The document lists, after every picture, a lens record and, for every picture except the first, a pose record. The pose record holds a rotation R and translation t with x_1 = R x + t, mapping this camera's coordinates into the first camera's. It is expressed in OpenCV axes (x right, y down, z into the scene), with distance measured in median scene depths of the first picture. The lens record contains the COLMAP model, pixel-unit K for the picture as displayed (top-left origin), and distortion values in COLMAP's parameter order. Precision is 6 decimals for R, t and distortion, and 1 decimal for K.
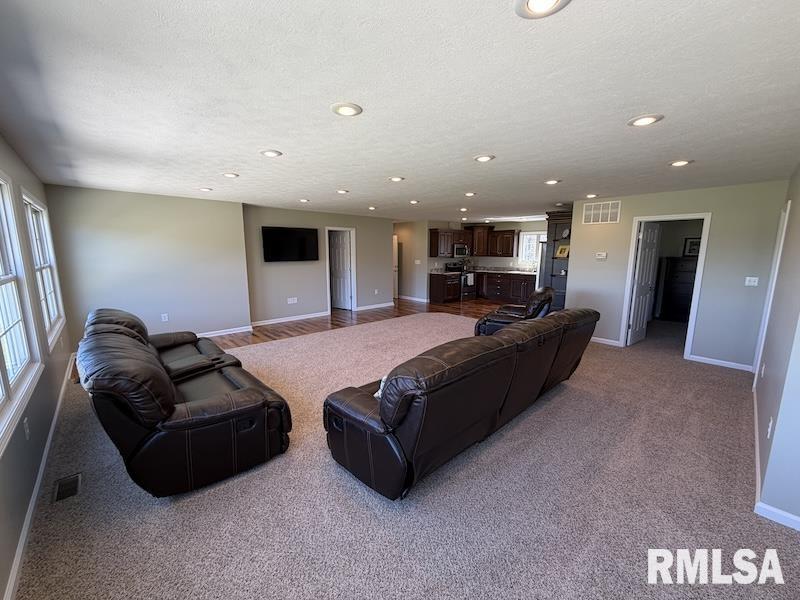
lens RADIAL K [[319.2, 0, 400.0], [0, 319.2, 300.0], [0, 0, 1]] dist [-0.001128, -0.000346]
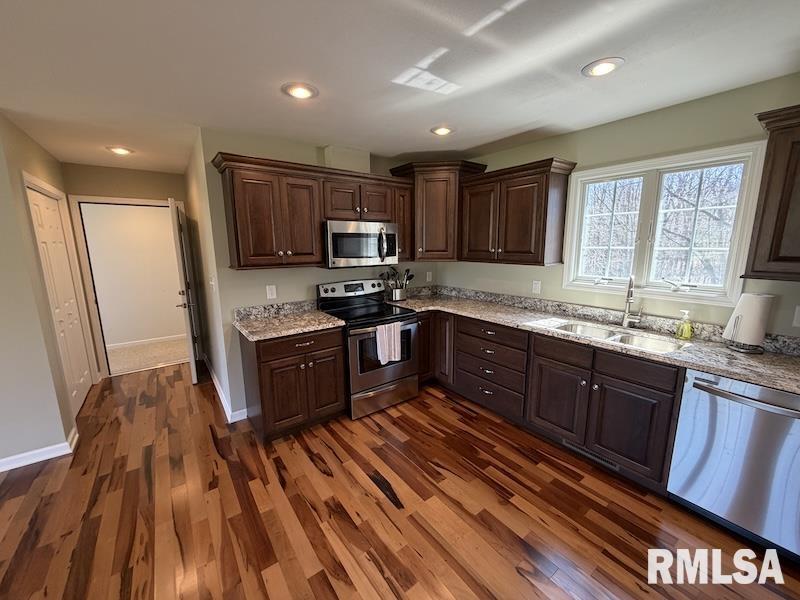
lens RADIAL K [[319.2, 0, 400.0], [0, 319.2, 300.0], [0, 0, 1]] dist [-0.001128, -0.000346]
pose [[0.995705, 0.005405, -0.092425, 0.255644], [-0.003673, 0.999815, 0.018903, -0.107946], [0.092510, -0.018482, 0.995540, 0.711034]]
